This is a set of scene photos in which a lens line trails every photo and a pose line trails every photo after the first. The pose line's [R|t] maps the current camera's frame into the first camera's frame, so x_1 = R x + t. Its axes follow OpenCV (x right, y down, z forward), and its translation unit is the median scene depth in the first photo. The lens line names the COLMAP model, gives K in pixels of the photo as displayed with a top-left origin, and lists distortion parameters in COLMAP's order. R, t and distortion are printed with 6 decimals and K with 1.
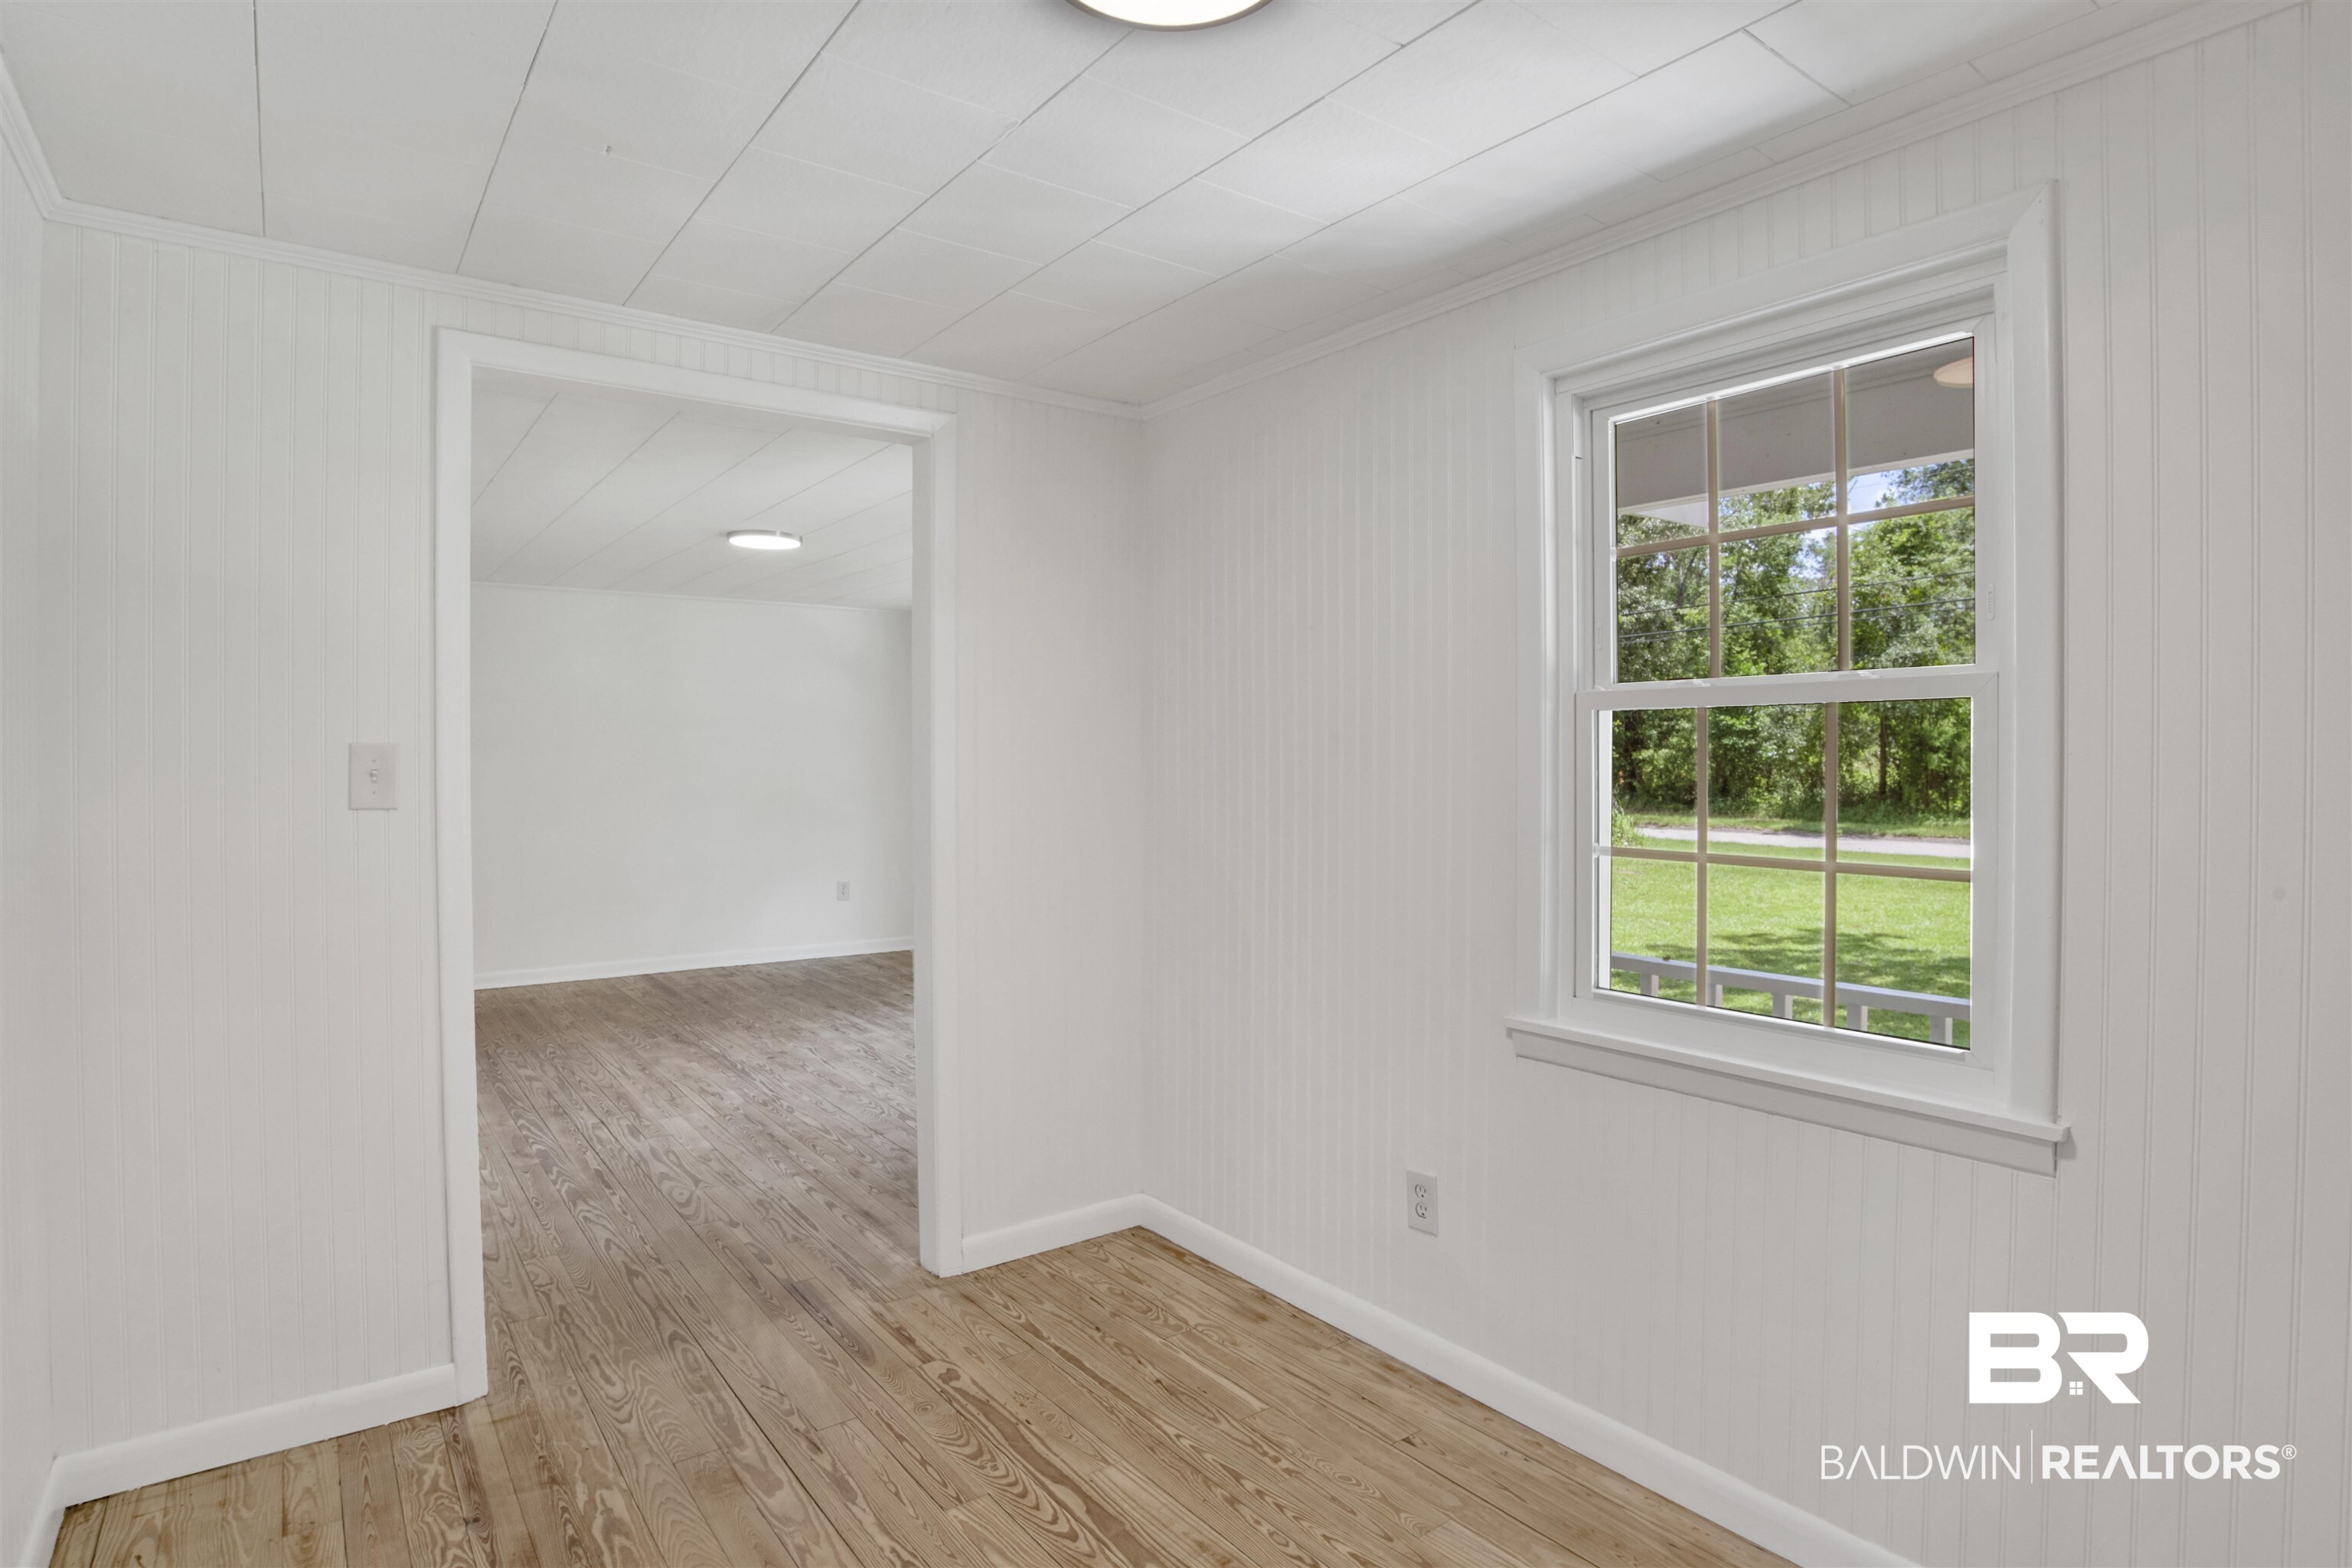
lens RADIAL K [[1237.8, 0, 1181.8], [0, 1237.8, 761.3], [0, 0, 1]] dist [-0.073473, 0.024582]
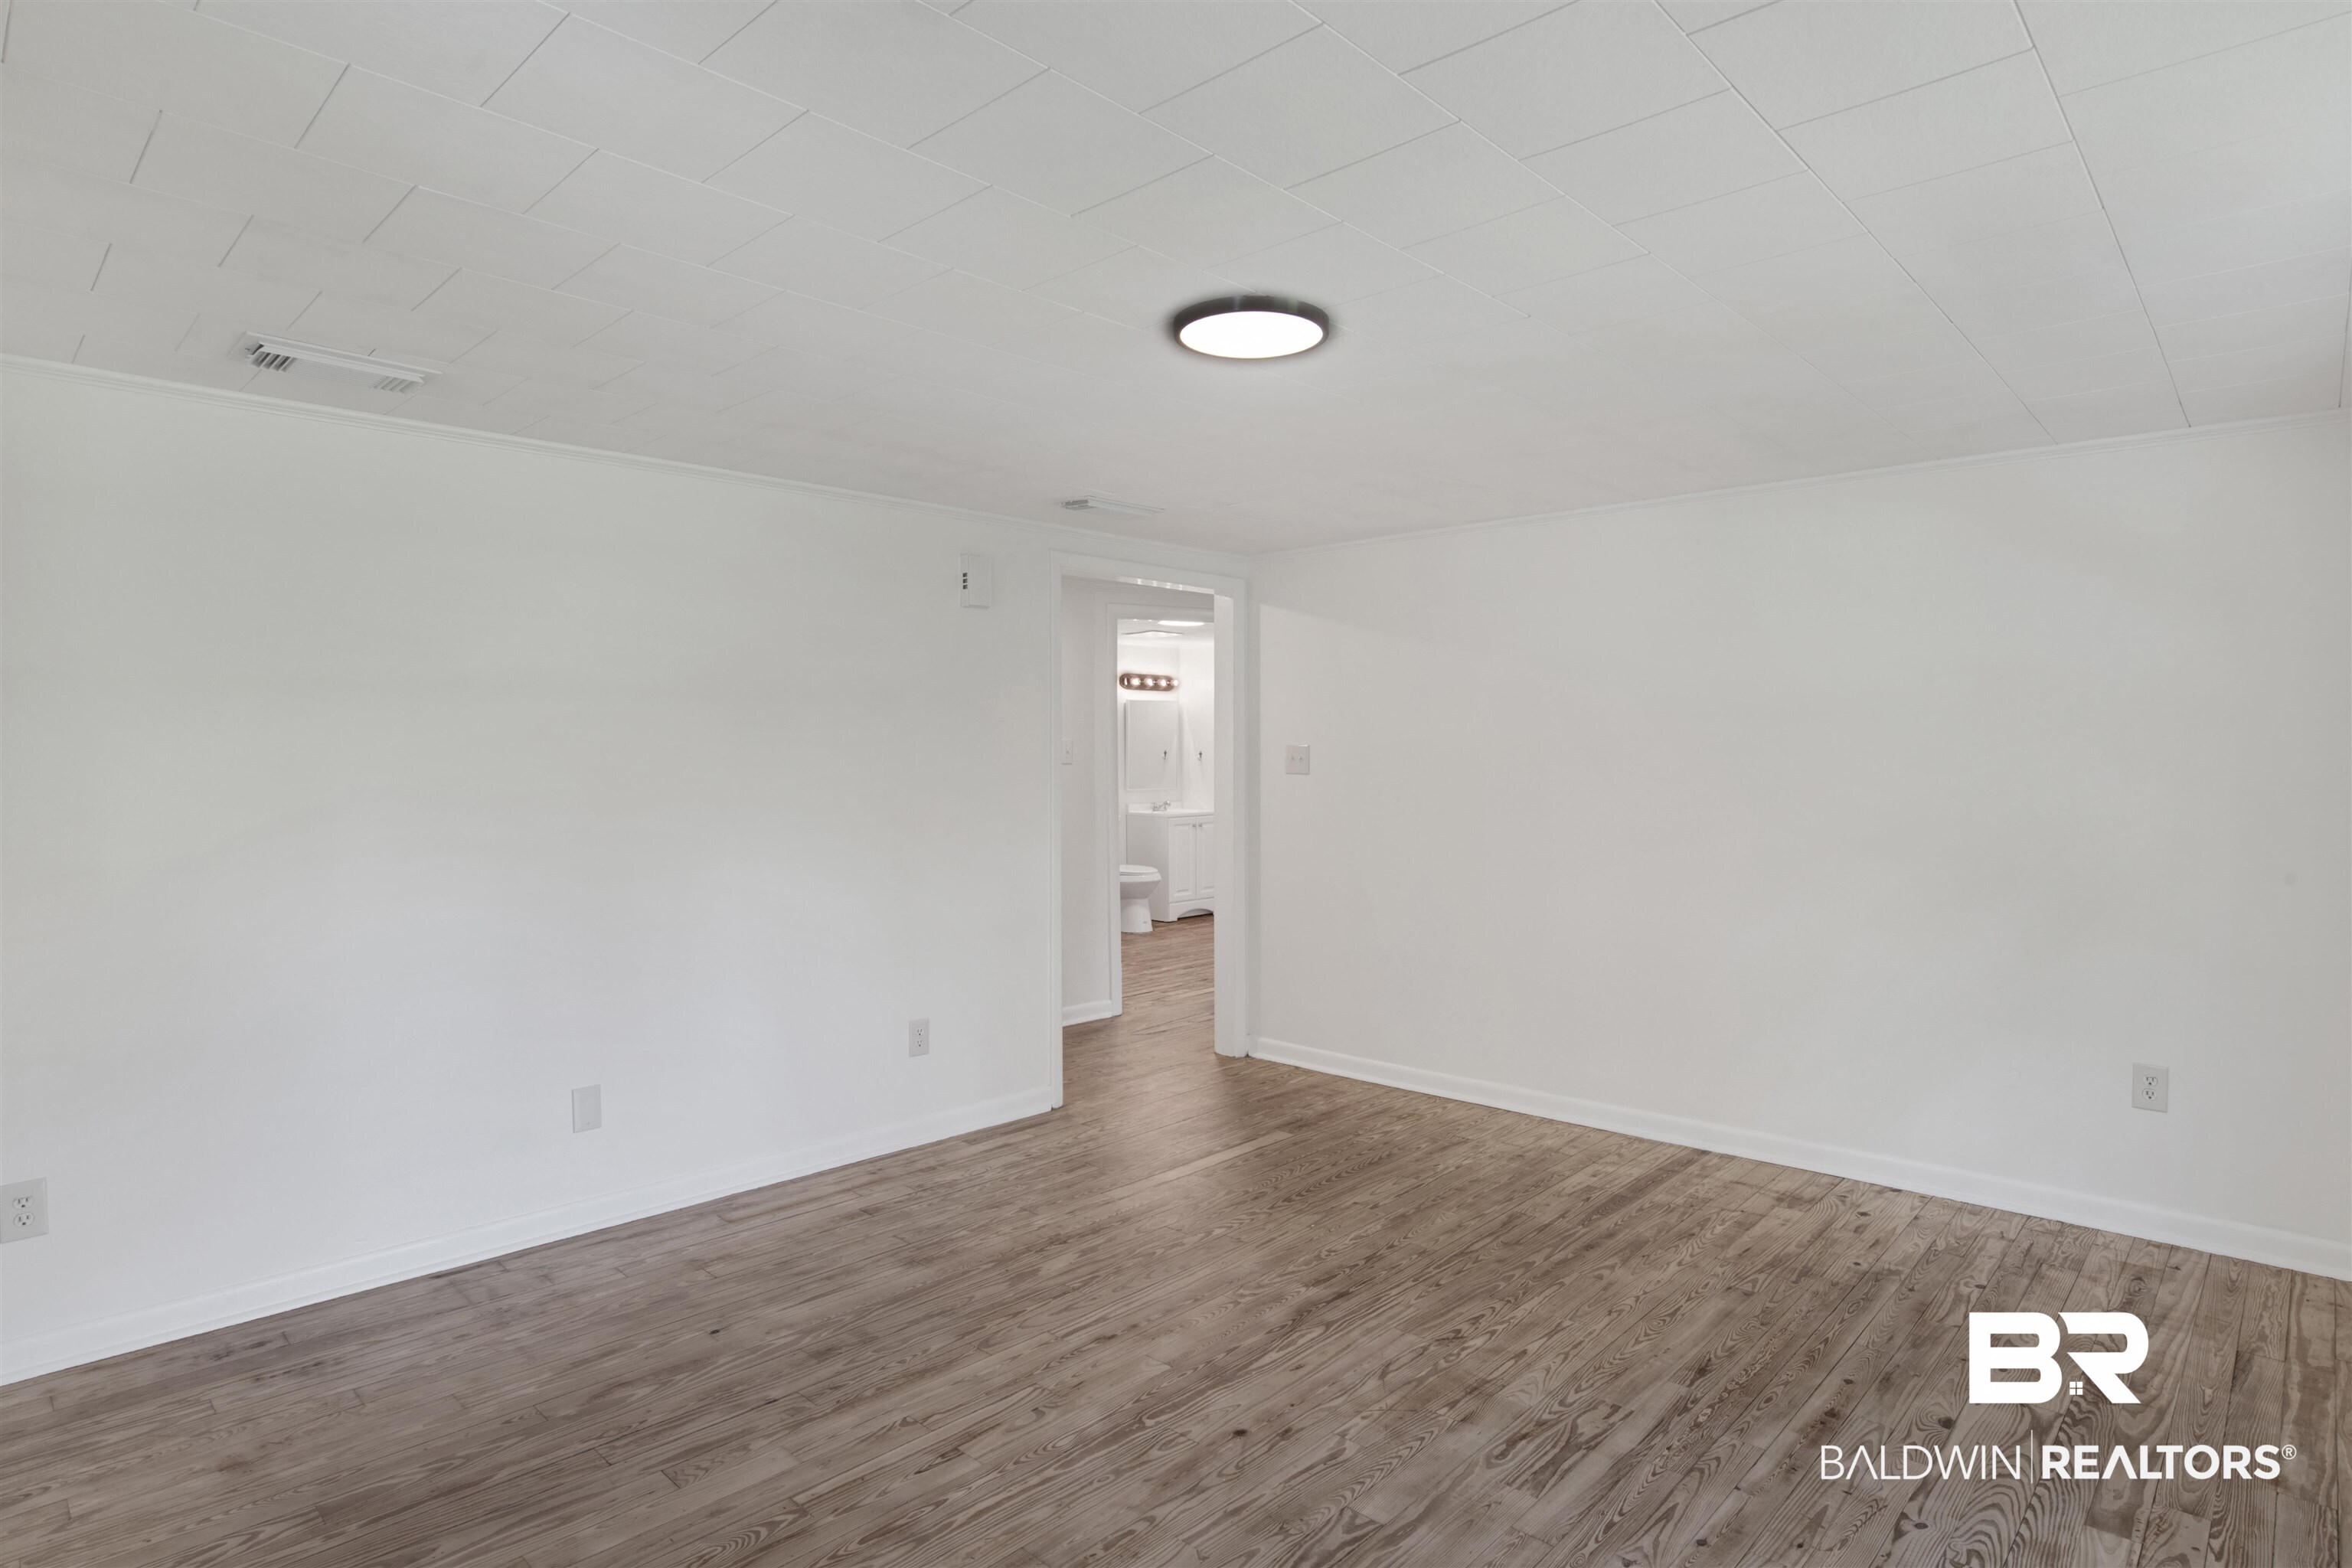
lens RADIAL K [[1237.8, 0, 1181.8], [0, 1237.8, 761.3], [0, 0, 1]] dist [-0.073473, 0.024582]
pose [[0.175729, 0.006098, -0.984420, 0.103006], [-0.001747, 0.999981, 0.005882, -0.016055], [0.984437, 0.000687, 0.175736, 0.794668]]
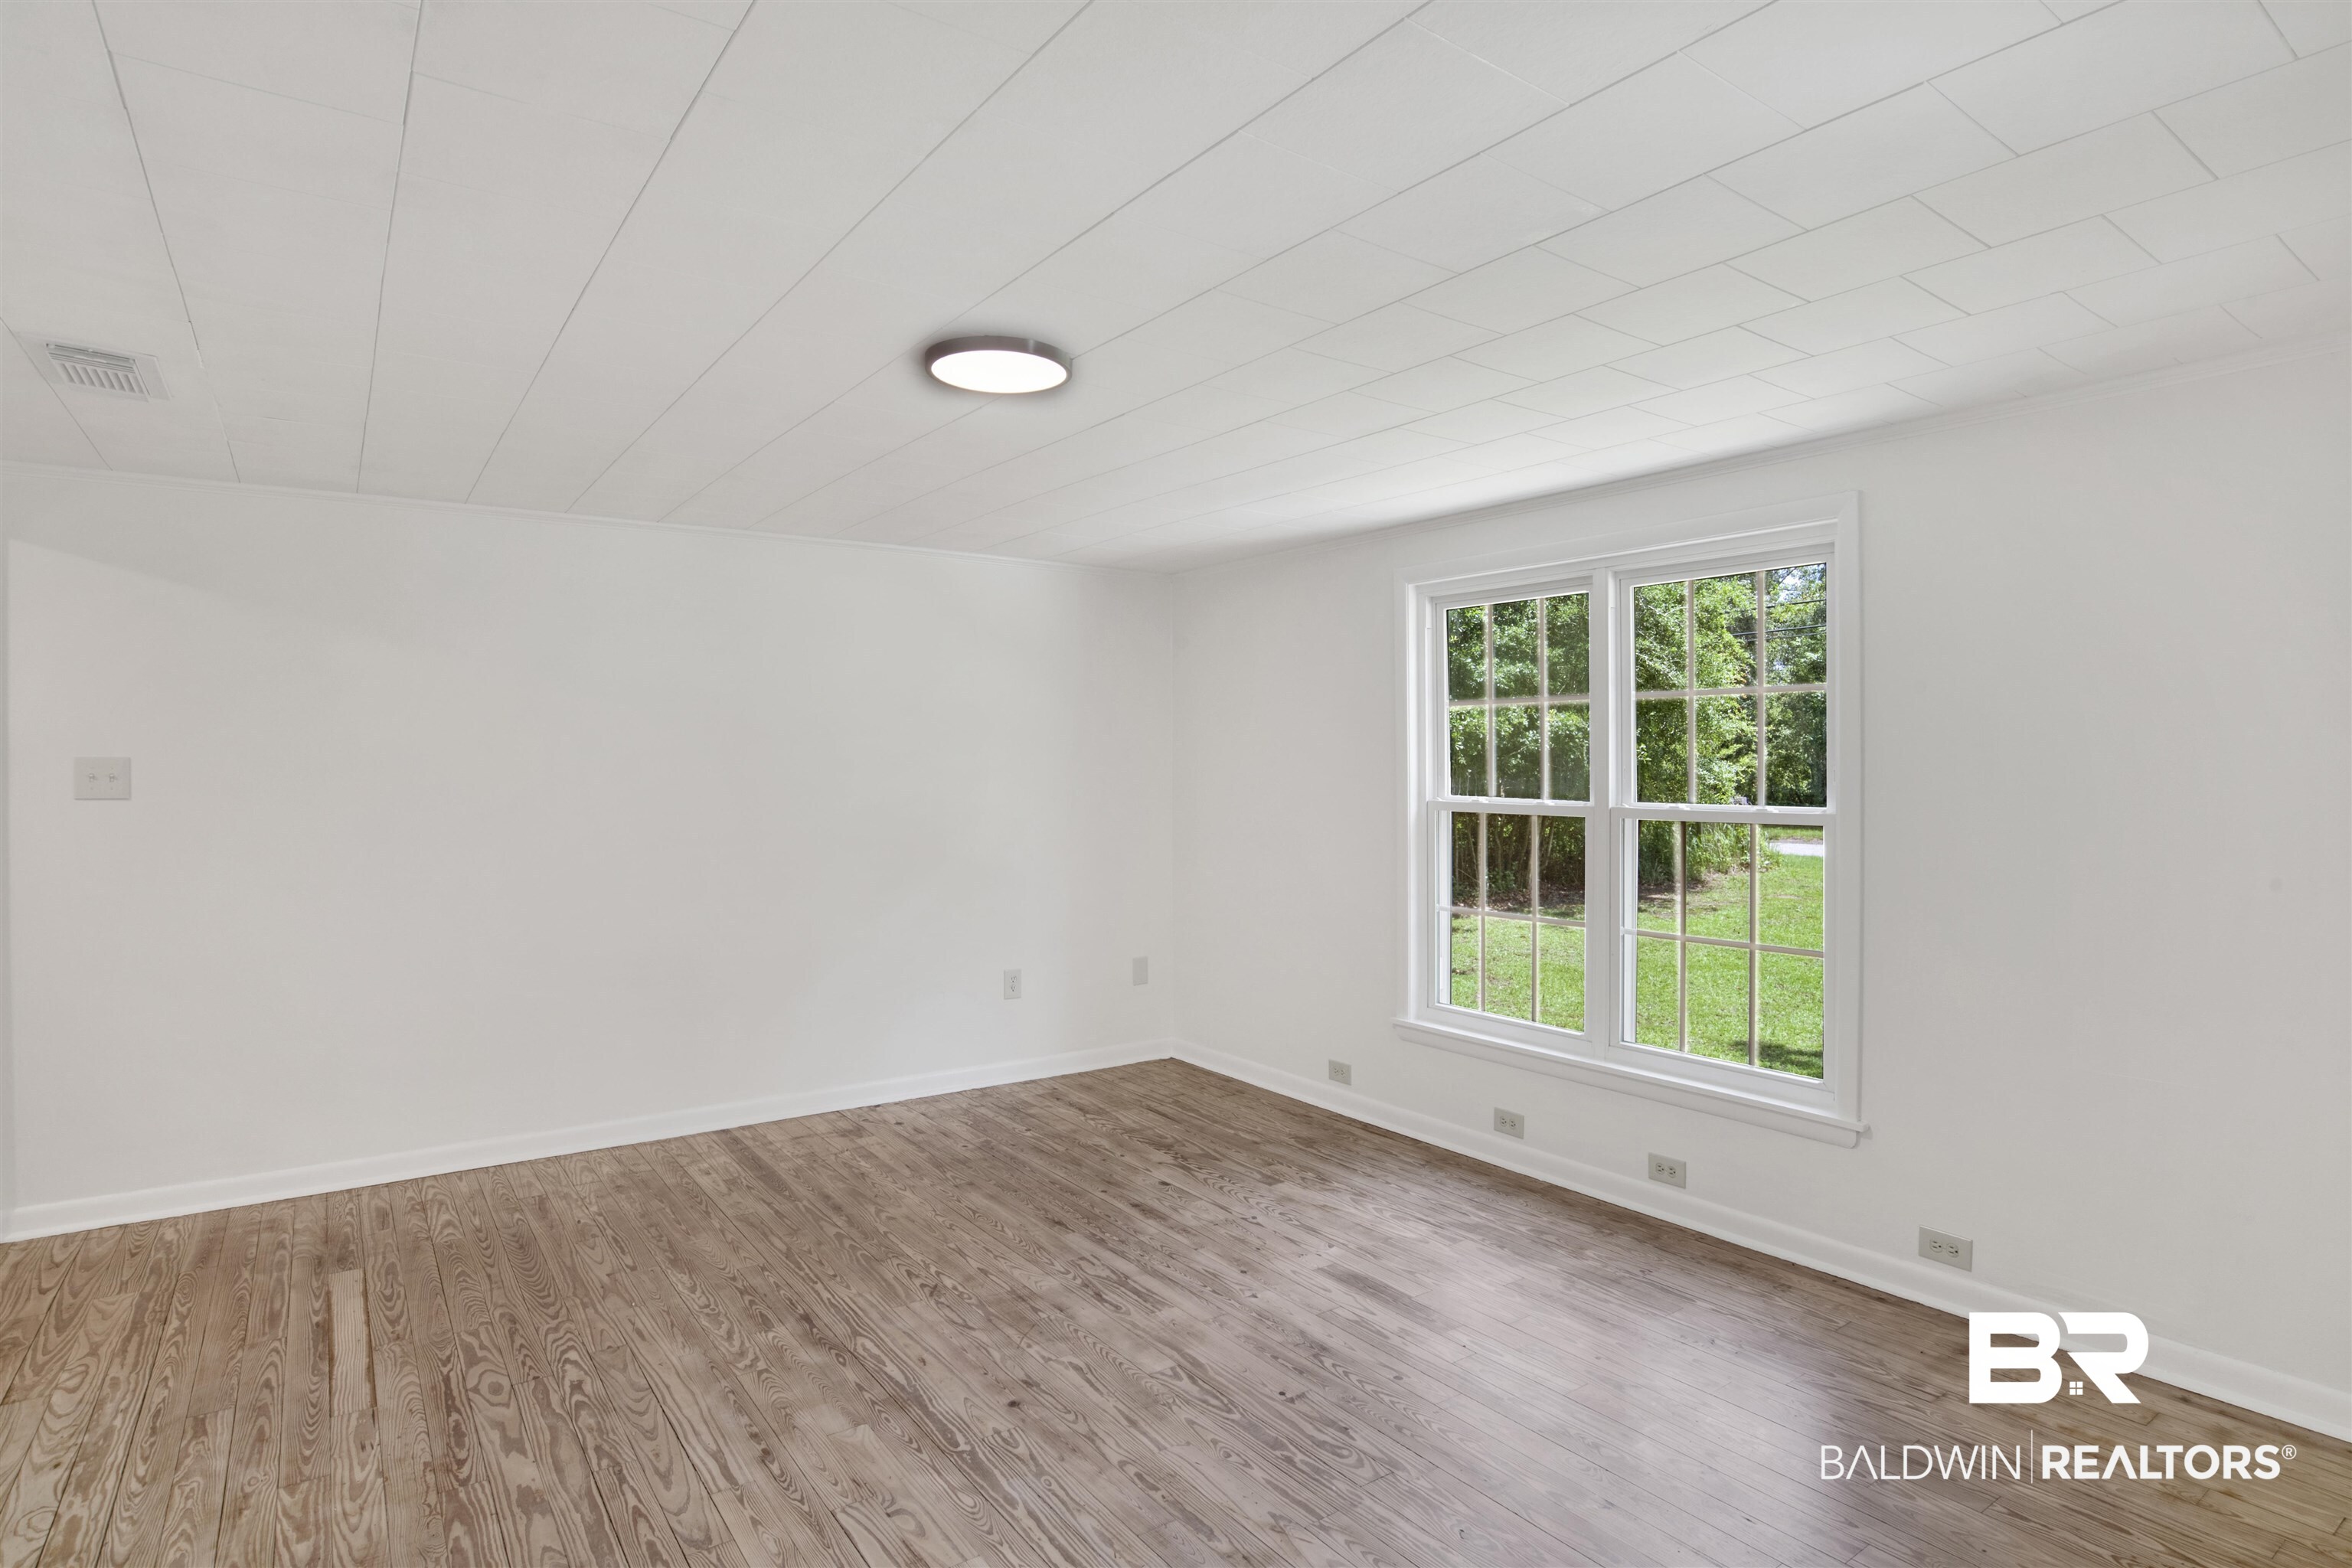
lens RADIAL K [[1237.8, 0, 1181.8], [0, 1237.8, 761.3], [0, 0, 1]] dist [-0.073473, 0.024582]
pose [[0.999760, -0.003607, -0.021632, -0.226725], [0.003466, 0.999973, -0.006538, -0.014636], [0.021655, 0.006462, 0.999745, 0.448460]]
